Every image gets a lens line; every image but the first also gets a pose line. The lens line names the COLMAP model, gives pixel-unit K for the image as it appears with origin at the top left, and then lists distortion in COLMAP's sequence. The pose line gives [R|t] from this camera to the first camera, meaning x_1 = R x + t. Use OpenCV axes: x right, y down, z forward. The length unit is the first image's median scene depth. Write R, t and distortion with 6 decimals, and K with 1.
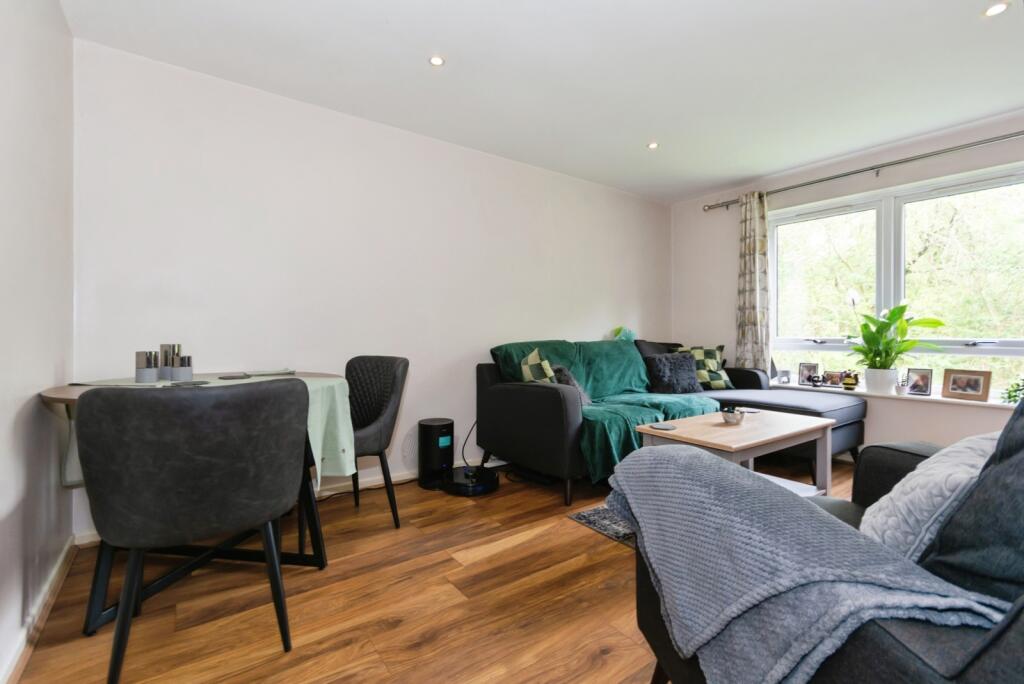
lens RADIAL K [[453.1, 0, 512.0], [0, 453.1, 342.0], [0, 0, 1]] dist [-0.012529, -0.000011]
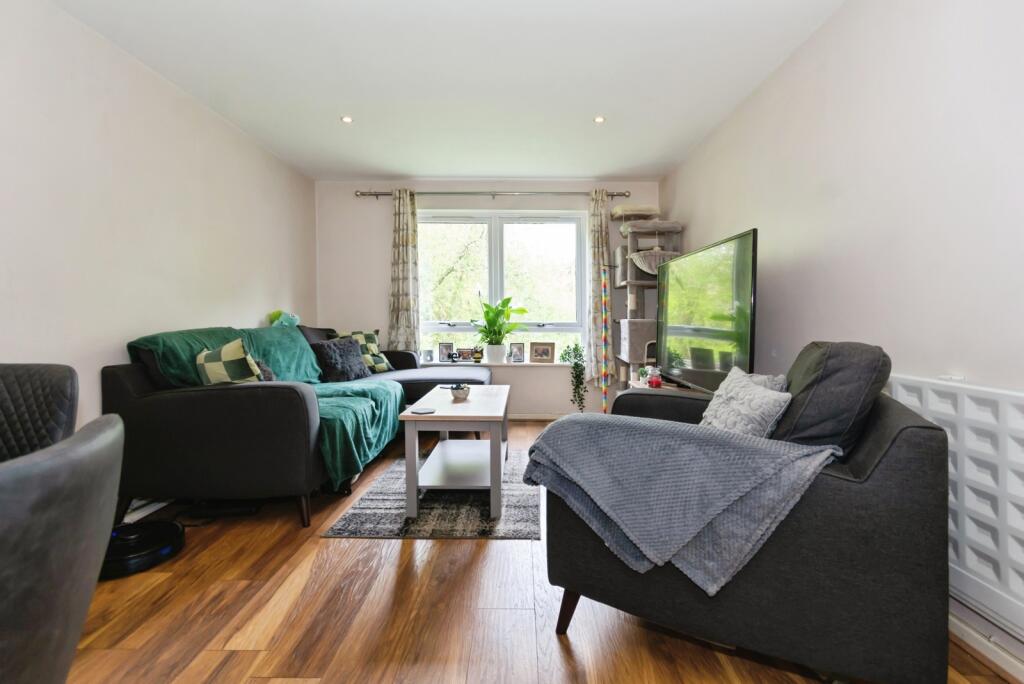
lens RADIAL K [[464.9, 0, 512.2], [0, 464.9, 321.9], [0, 0, 1]] dist [0.000613, 0.000093]
pose [[0.598786, -0.007916, 0.800870, -0.241010], [0.014224, 0.999899, -0.000752, -0.005806], [-0.800783, 0.011842, 0.598838, 0.131504]]
